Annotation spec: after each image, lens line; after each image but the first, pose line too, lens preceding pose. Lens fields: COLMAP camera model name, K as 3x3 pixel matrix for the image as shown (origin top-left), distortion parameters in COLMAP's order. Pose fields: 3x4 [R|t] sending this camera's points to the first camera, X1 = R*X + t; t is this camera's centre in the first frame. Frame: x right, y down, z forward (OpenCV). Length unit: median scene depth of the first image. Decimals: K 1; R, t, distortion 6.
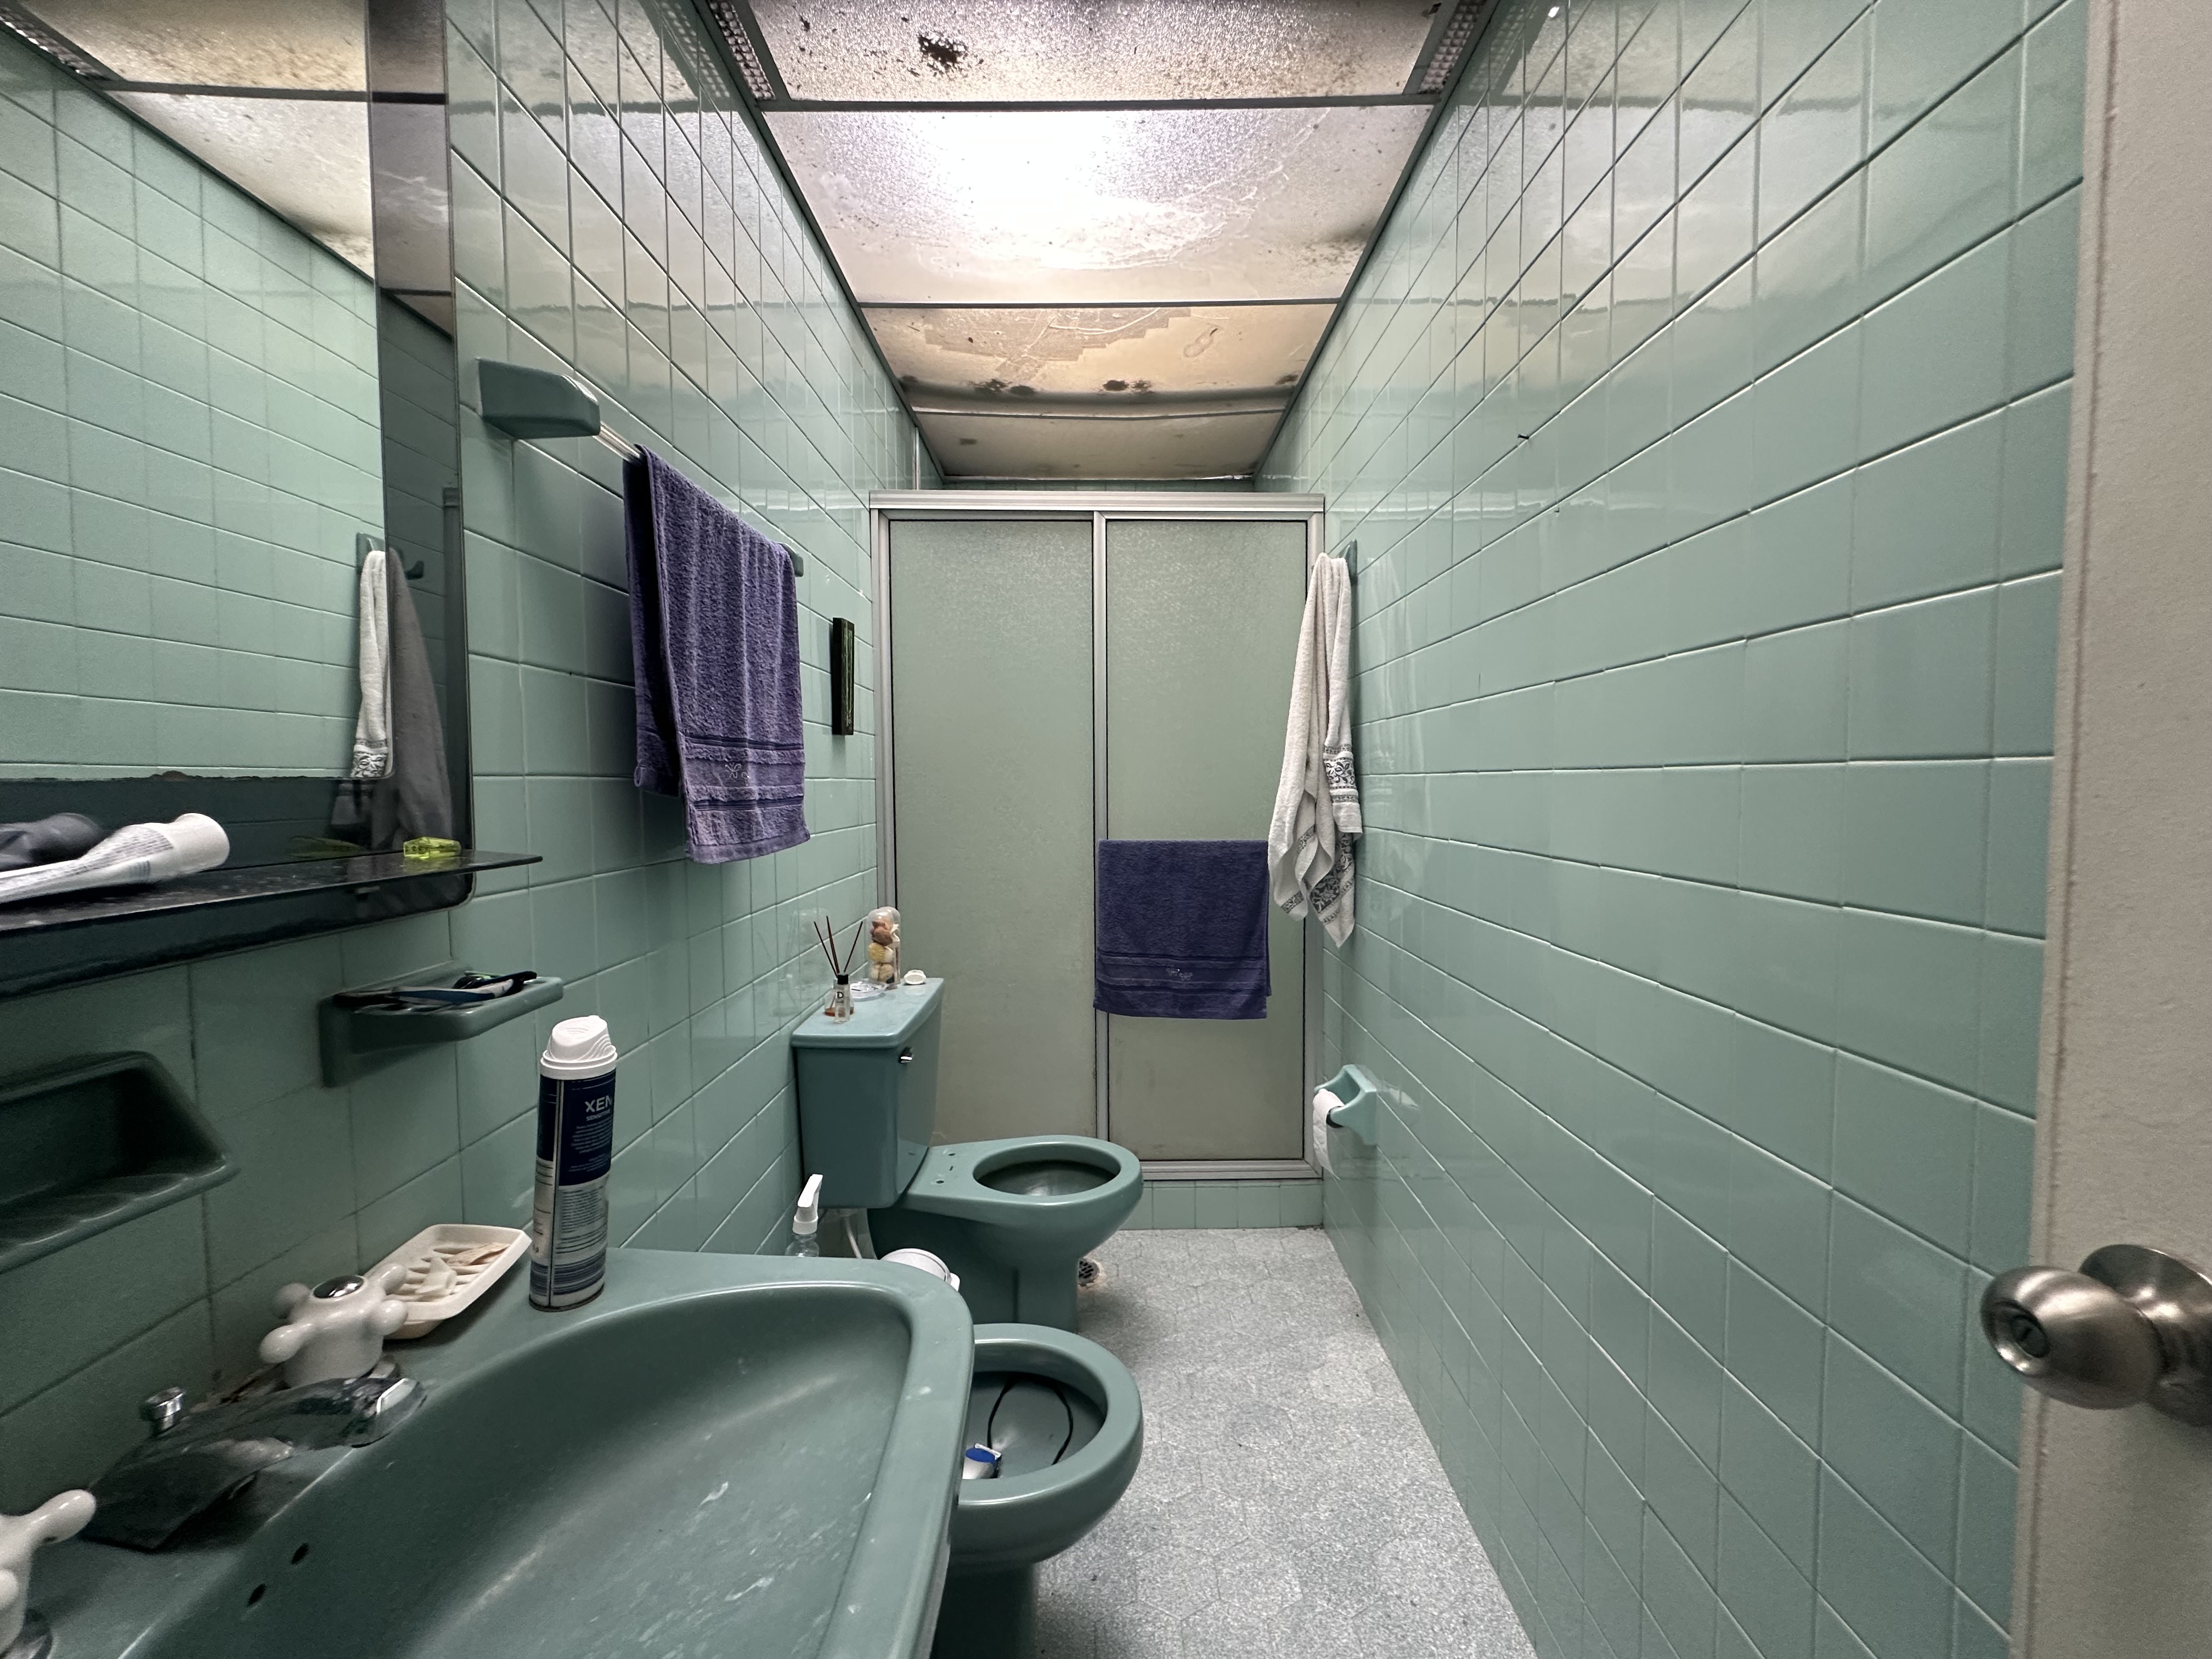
lens RADIAL K [[885.5, 0, 1108.4], [0, 885.5, 829.9], [0, 0, 1]] dist [-0.003602, 0.000964]
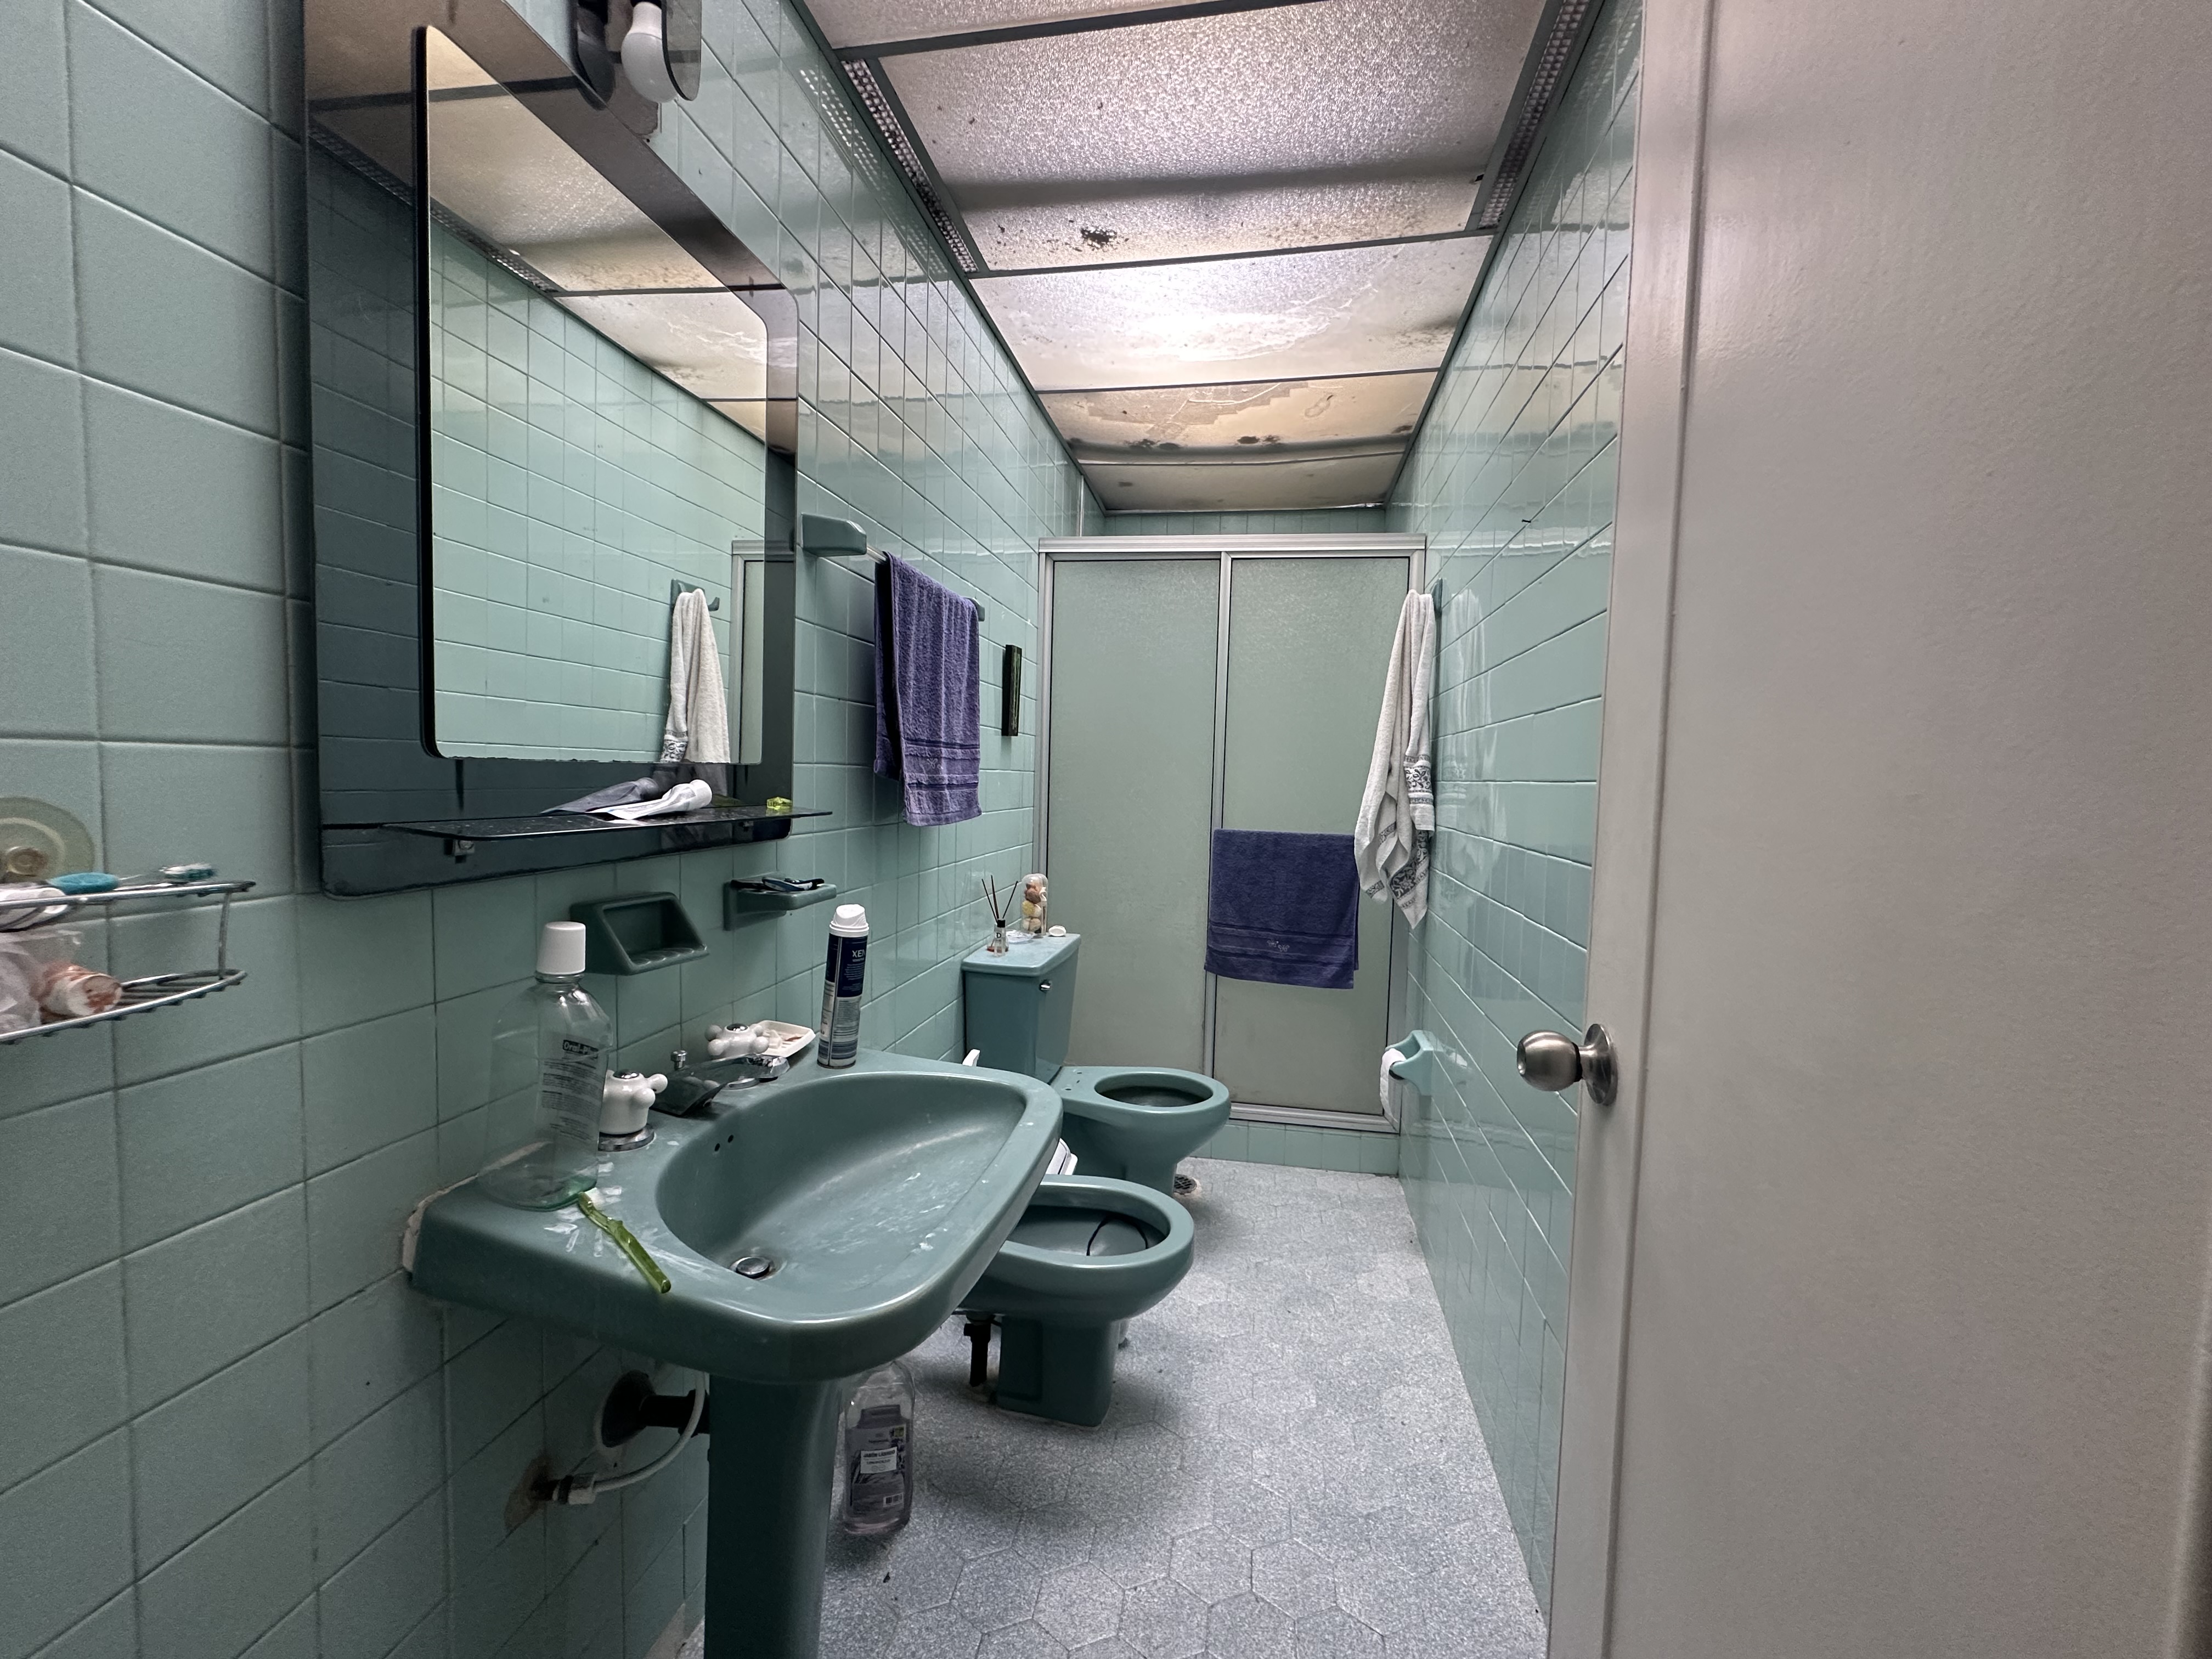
lens RADIAL K [[885.5, 0, 1112.0], [0, 885.5, 829.7], [0, 0, 1]] dist [-0.003602, 0.000964]
pose [[0.982918, 0.043010, -0.178948, 0.092318], [-0.042155, 0.999074, 0.008580, 0.011830], [0.179151, -0.000890, 0.983821, -0.266240]]
